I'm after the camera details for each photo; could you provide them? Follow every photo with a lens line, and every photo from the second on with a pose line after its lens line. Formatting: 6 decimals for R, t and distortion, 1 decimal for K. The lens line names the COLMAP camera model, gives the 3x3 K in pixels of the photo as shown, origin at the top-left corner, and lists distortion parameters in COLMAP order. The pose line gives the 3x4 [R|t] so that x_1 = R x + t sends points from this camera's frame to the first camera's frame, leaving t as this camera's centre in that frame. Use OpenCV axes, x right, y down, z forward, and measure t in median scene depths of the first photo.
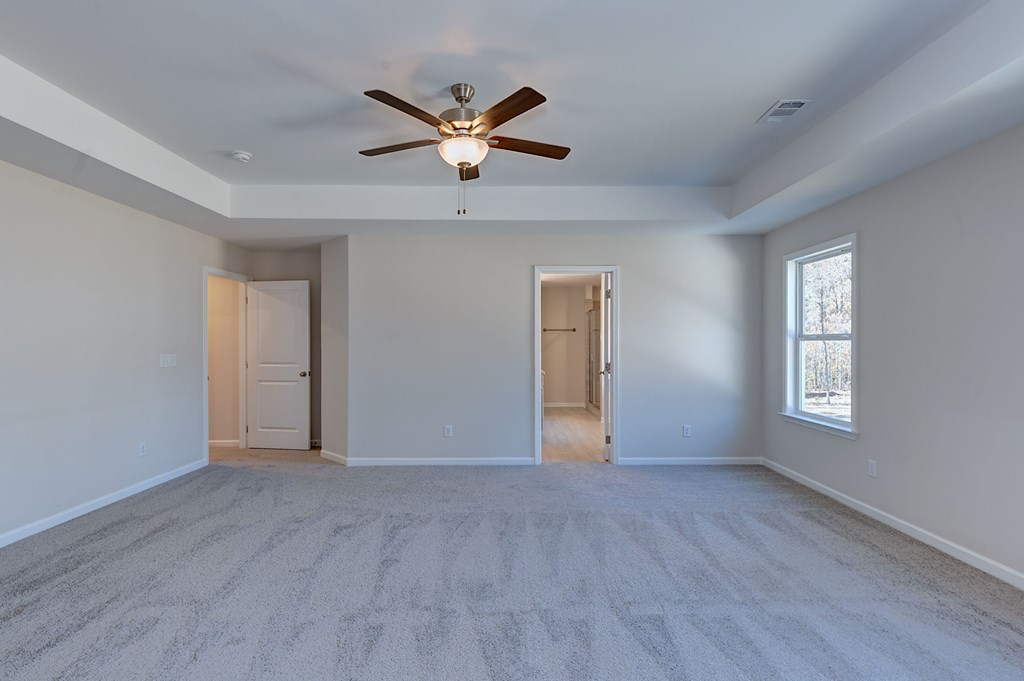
lens RADIAL K [[485.3, 0, 514.0], [0, 485.3, 357.3], [0, 0, 1]] dist [0.002088, 0.000184]
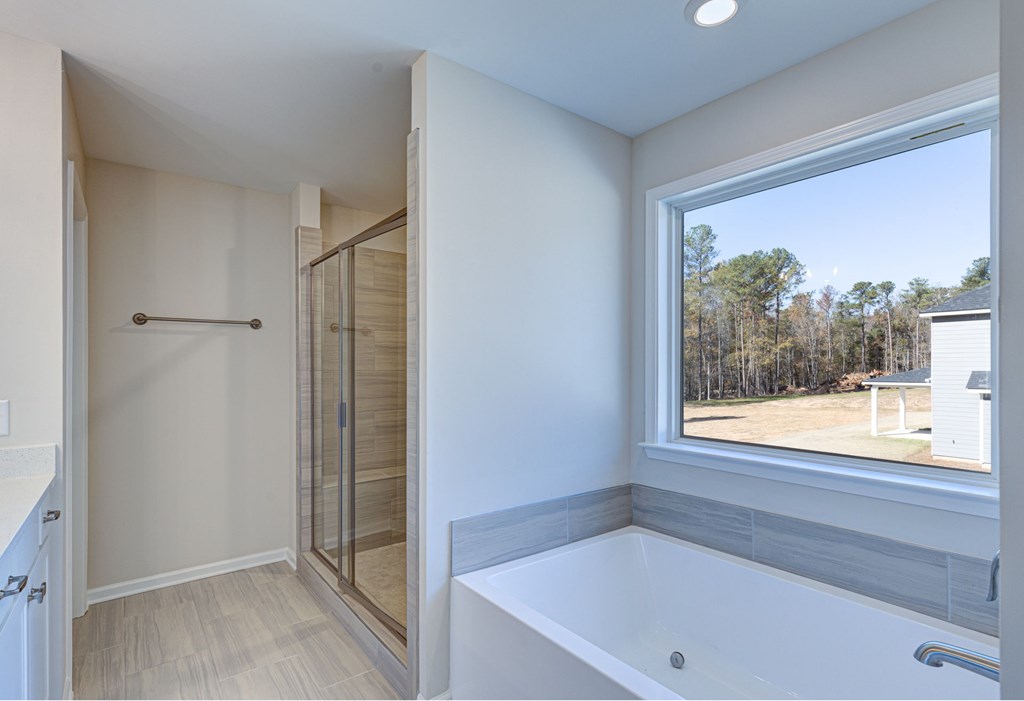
lens RADIAL K [[489.5, 0, 505.9], [0, 489.5, 363.5], [0, 0, 1]] dist [0.000695, 0.000091]
pose [[0.807562, 0.000168, 0.589782, 0.068378], [0.006182, 0.999943, -0.008750, -0.026784], [-0.589750, 0.010712, 0.807515, 0.657089]]
